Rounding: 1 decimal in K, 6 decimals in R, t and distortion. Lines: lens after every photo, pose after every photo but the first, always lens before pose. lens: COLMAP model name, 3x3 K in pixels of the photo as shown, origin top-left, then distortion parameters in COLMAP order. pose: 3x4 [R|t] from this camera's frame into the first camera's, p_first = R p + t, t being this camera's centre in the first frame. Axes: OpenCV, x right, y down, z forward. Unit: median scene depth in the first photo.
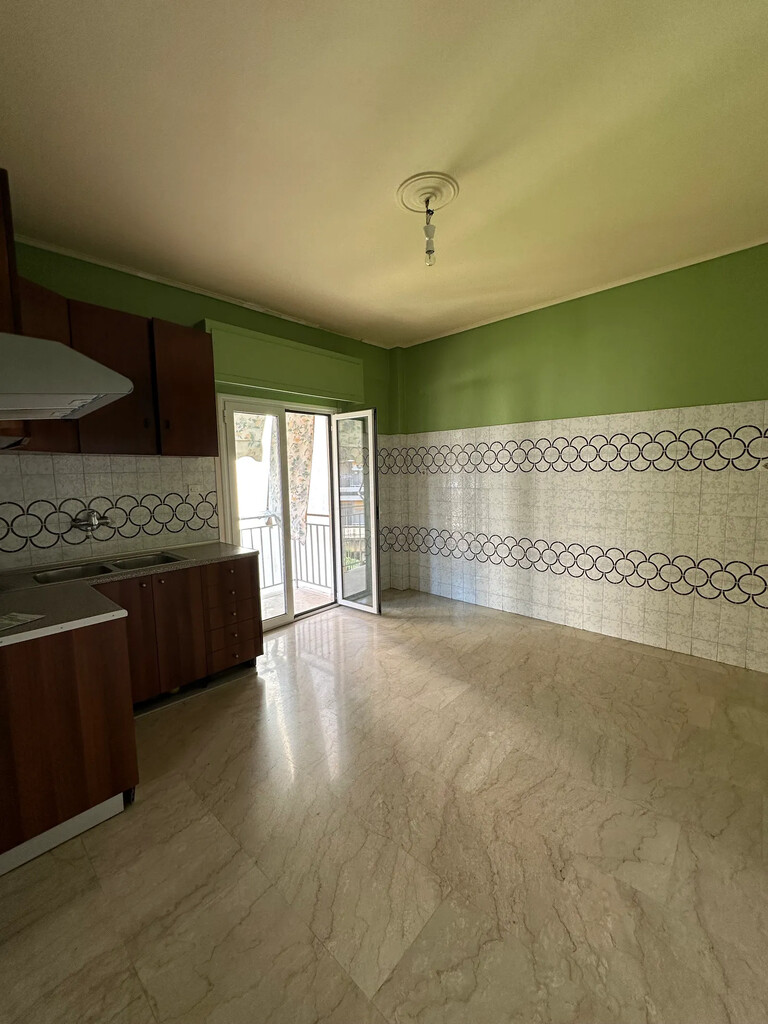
lens RADIAL K [[408.0, 0, 387.3], [0, 408.0, 509.2], [0, 0, 1]] dist [0.001295, -0.000055]
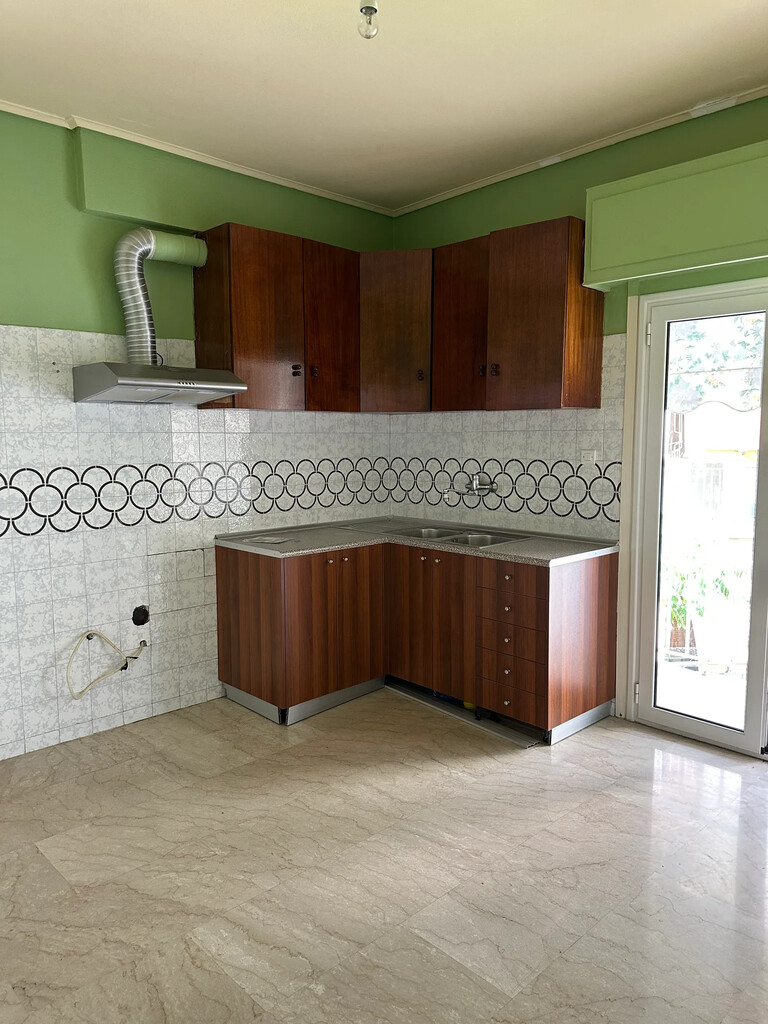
lens RADIAL K [[726.7, 0, 391.8], [0, 726.7, 510.5], [0, 0, 1]] dist [0.009337, 0.000172]
pose [[-0.061041, 0.133290, -0.989196, 0.835520], [-0.079246, 0.987268, 0.137920, -0.116370], [0.994984, 0.086809, -0.049701, 0.870615]]
